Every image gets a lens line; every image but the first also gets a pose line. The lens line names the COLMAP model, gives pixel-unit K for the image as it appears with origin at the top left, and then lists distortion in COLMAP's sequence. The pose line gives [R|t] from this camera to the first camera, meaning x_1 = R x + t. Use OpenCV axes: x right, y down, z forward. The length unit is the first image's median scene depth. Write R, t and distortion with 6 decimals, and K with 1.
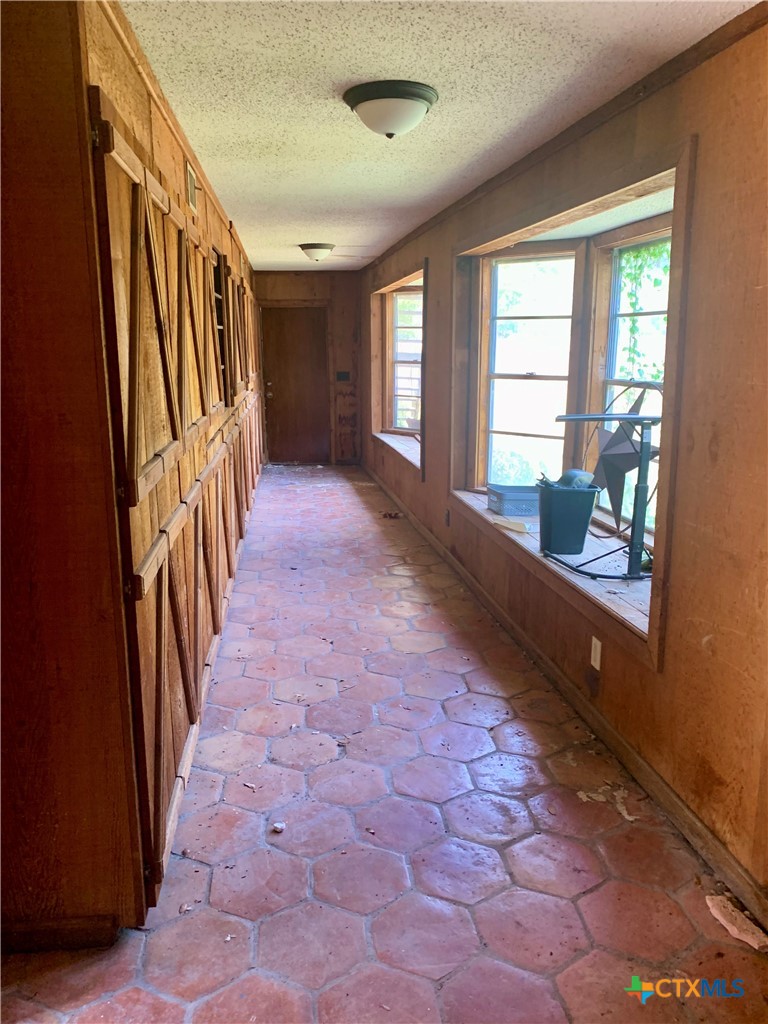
lens RADIAL K [[787.2, 0, 384.0], [0, 787.2, 512.0], [0, 0, 1]] dist [0.055840, -0.075480]
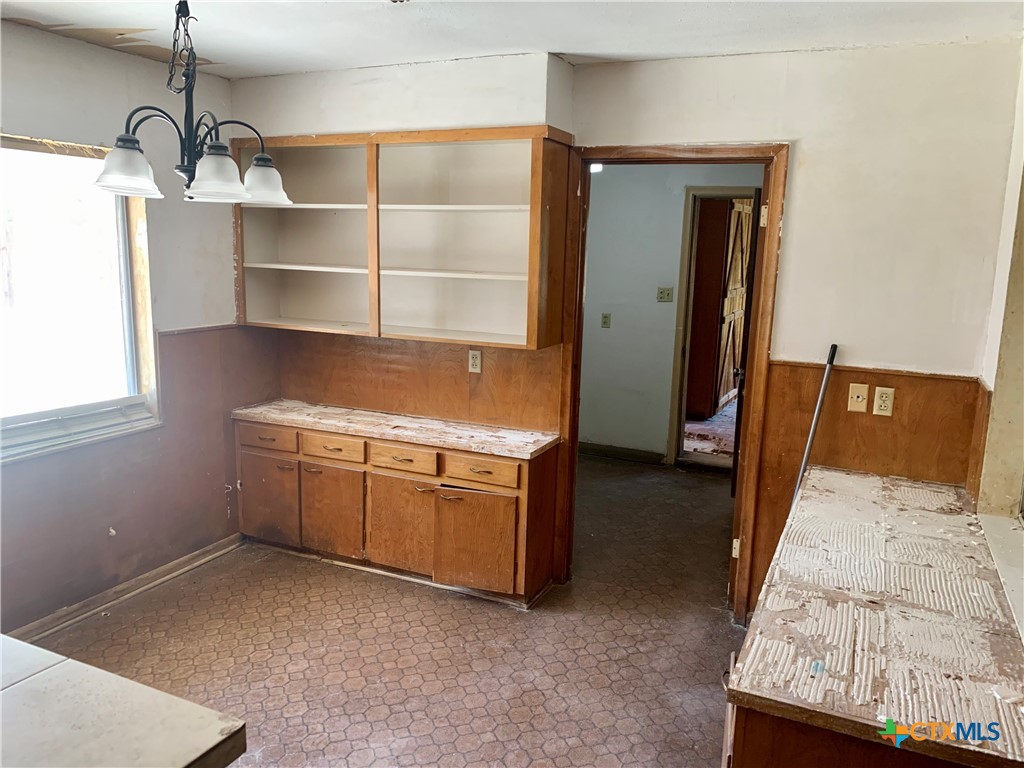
lens RADIAL K [[787.2, 0, 512.0], [0, 787.2, 384.0], [0, 0, 1]] dist [0.055840, -0.075480]
pose [[0.844683, 0.119975, -0.521648, 0.747021], [-0.142445, 0.989798, -0.003010, 0.497277], [0.515965, 0.076848, 0.853155, -2.423196]]
